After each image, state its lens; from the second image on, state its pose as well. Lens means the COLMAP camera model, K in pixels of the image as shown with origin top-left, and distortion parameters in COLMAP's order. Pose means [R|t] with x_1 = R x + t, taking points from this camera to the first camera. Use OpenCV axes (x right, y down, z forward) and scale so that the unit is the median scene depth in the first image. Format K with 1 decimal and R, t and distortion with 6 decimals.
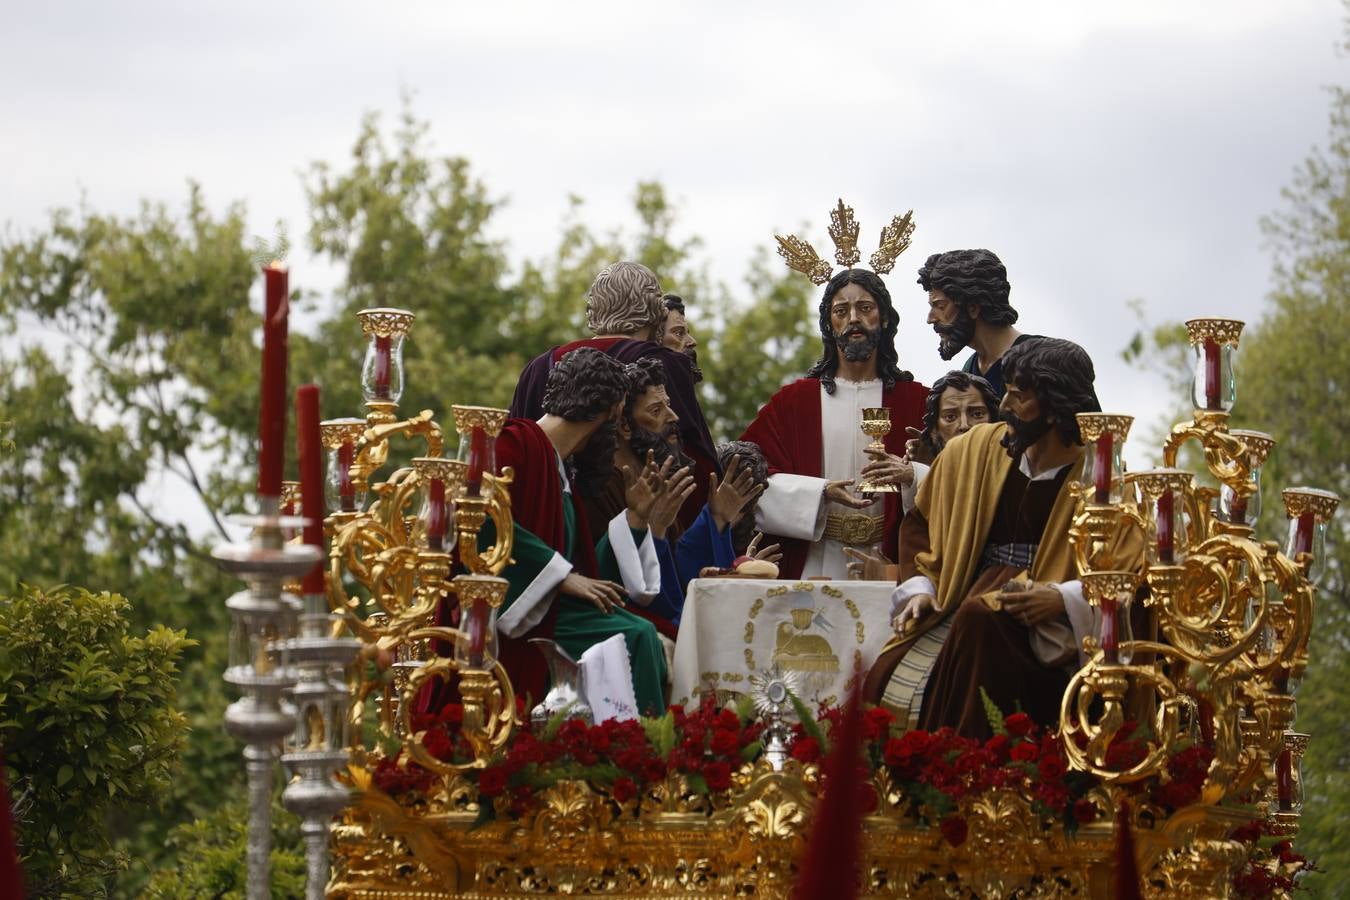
lens RADIAL K [[7204.9, 0, 675.0], [0, 7204.9, 450.0], [0, 0, 1]] dist [2.148856, 4.982939]
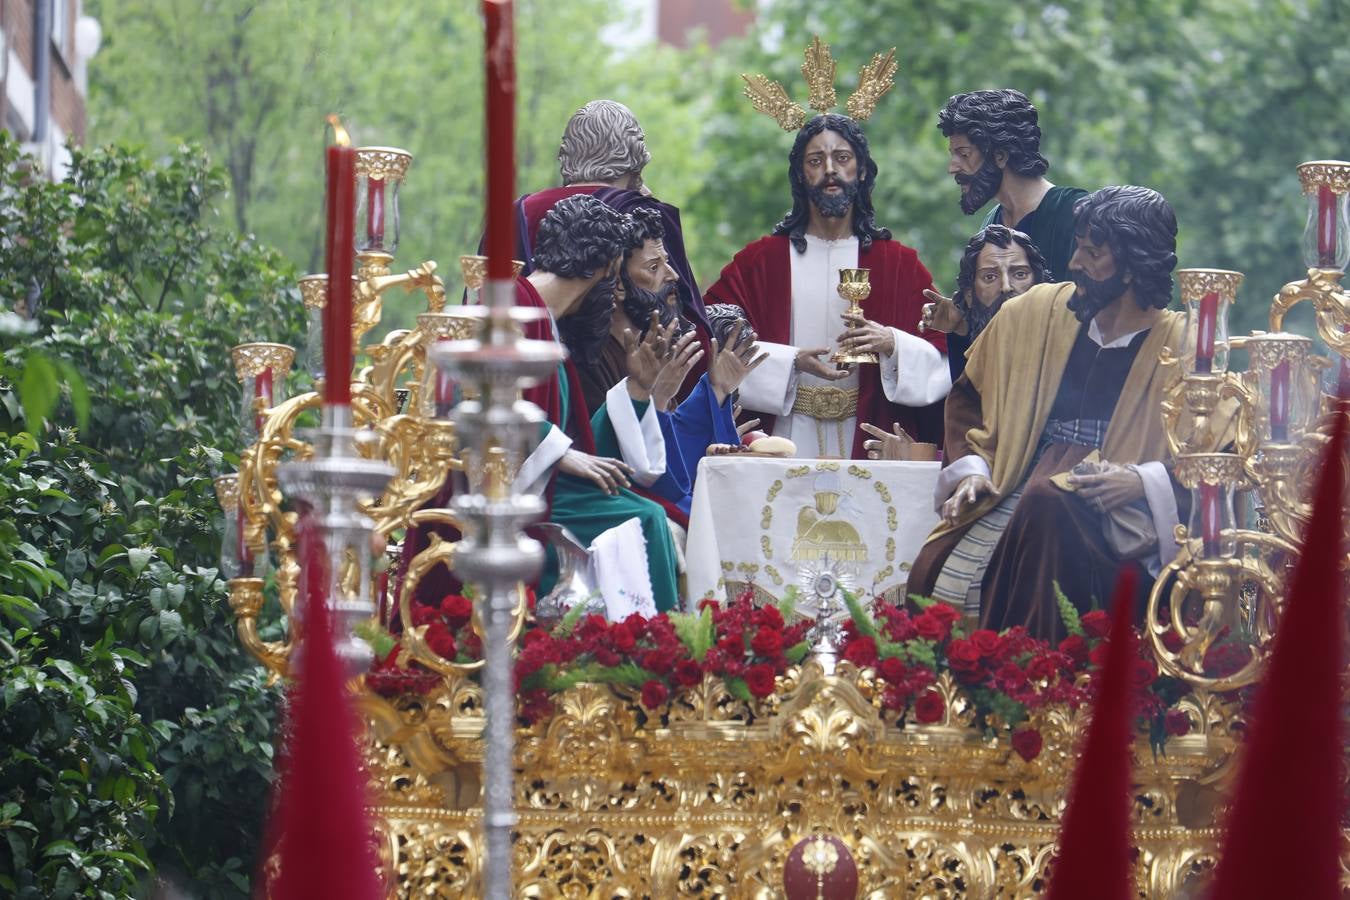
lens RADIAL K [[7204.9, 0, 675.0], [0, 7204.9, 450.0], [0, 0, 1]] dist [2.148856, 4.982939]
pose [[0.998078, 0.008292, 0.061419, -0.056887], [-0.009304, 0.999825, 0.016221, 0.002726], [-0.061274, -0.016762, 0.997980, 0.117672]]
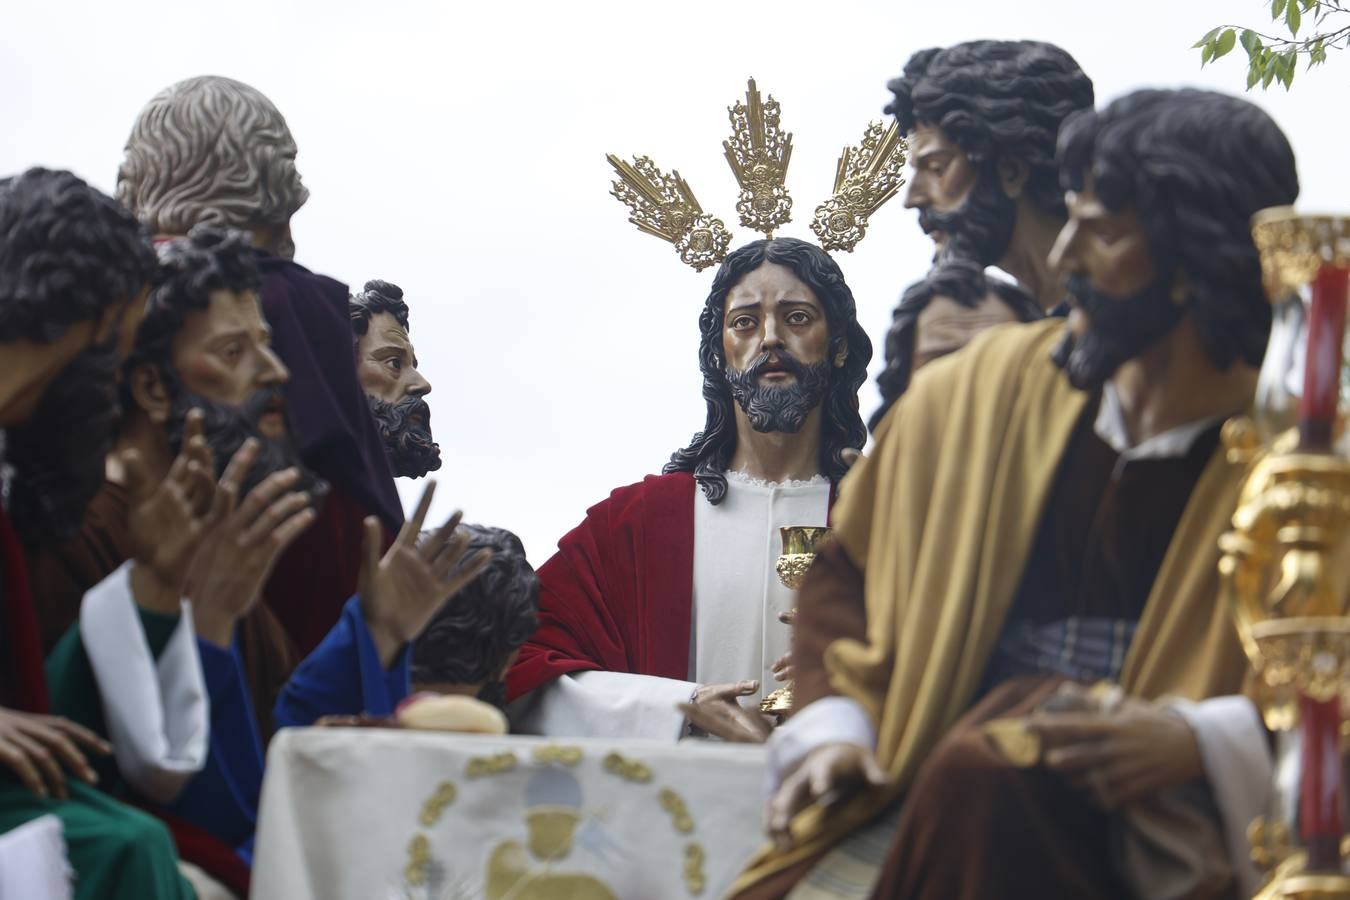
lens RADIAL K [[8438.5, 0, 728.5], [0, 8438.5, 539.7], [0, 0, 1]] dist [3.161195, -46.173193]
pose [[0.999350, 0.034368, -0.010886, 0.032694], [-0.035265, 0.994644, -0.097162, 0.053743], [0.007488, 0.097483, 0.995209, 0.540993]]
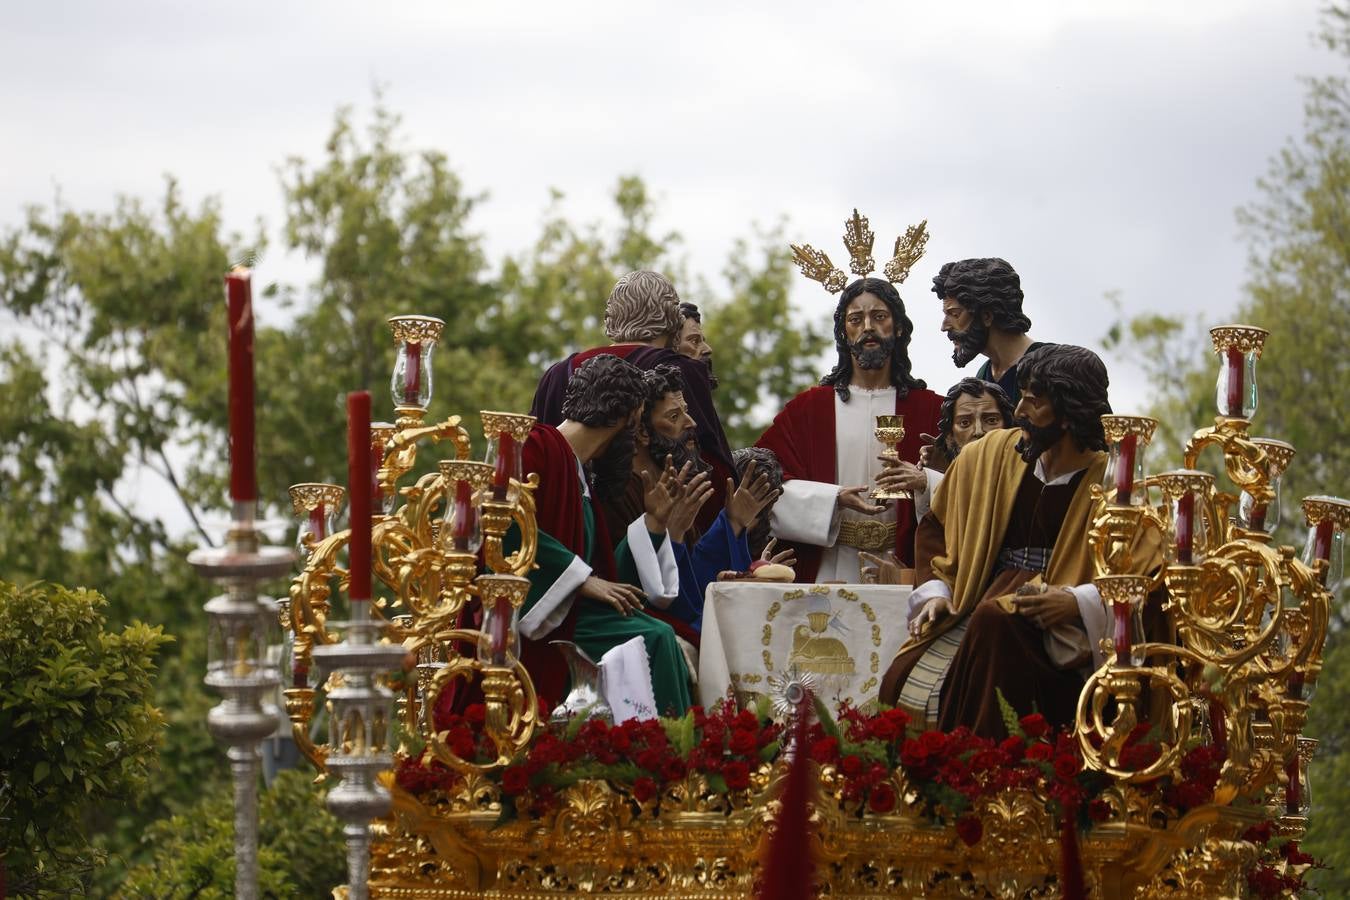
lens RADIAL K [[7204.9, 0, 675.0], [0, 7204.9, 450.0], [0, 0, 1]] dist [2.148856, 4.982939]
pose [[0.999999, 0.001548, 0.000272, -0.002930], [-0.001547, 0.999995, -0.002577, 0.001938], [-0.000276, 0.002576, 0.999997, -0.014022]]
